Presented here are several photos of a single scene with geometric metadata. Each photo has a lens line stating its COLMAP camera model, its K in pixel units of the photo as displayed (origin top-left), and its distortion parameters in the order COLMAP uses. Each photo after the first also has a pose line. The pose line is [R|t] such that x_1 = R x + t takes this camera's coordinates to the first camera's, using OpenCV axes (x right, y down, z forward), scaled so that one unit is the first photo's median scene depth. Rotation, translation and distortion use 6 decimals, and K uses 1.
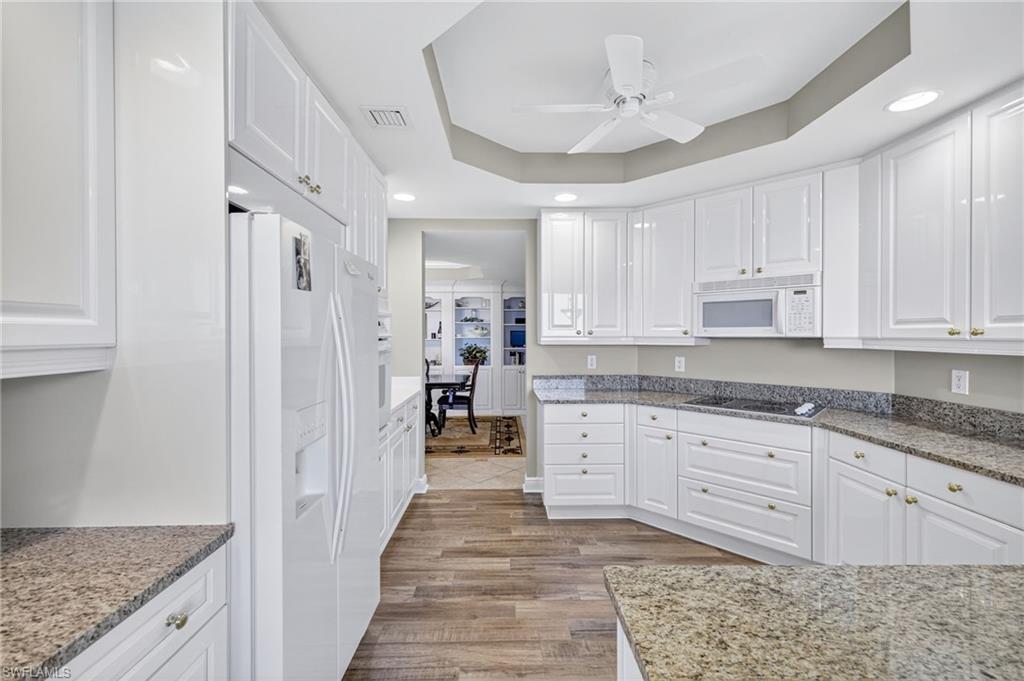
lens RADIAL K [[431.0, 0, 509.6], [0, 431.0, 336.2], [0, 0, 1]] dist [0.006263, -0.000046]
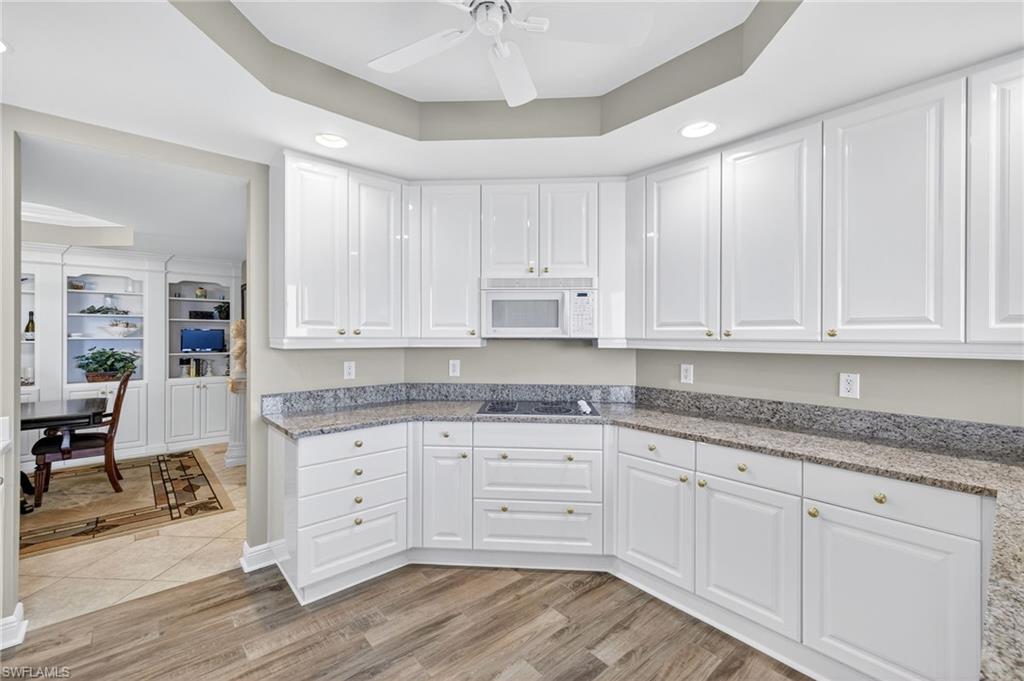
lens RADIAL K [[431.0, 0, 509.6], [0, 431.0, 336.2], [0, 0, 1]] dist [0.006263, -0.000046]
pose [[0.762560, 0.001591, 0.646915, -0.104776], [-0.001048, 0.999999, -0.001225, -0.000267], [-0.646917, 0.000256, 0.762561, 0.273618]]
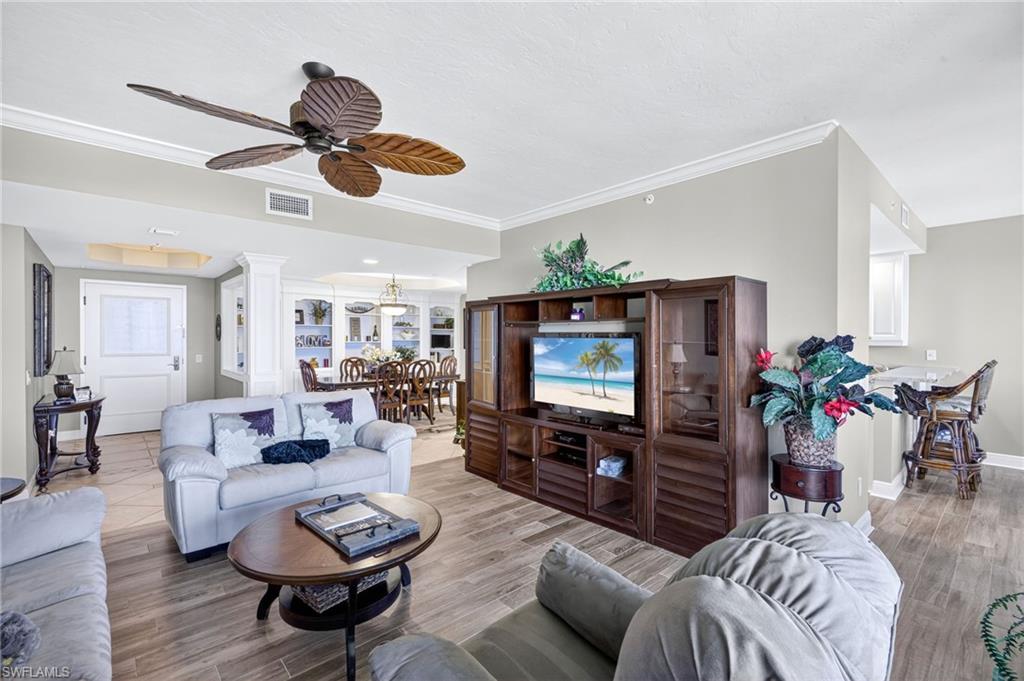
lens RADIAL K [[448.3, 0, 512.0], [0, 448.3, 340.5], [0, 0, 1]] dist [-0.000747, 0.000092]
pose [[0.754698, -0.000120, 0.656072, -1.504049], [-0.001551, 0.999997, 0.001967, 0.003200], [-0.656070, -0.002502, 0.754696, -0.196556]]
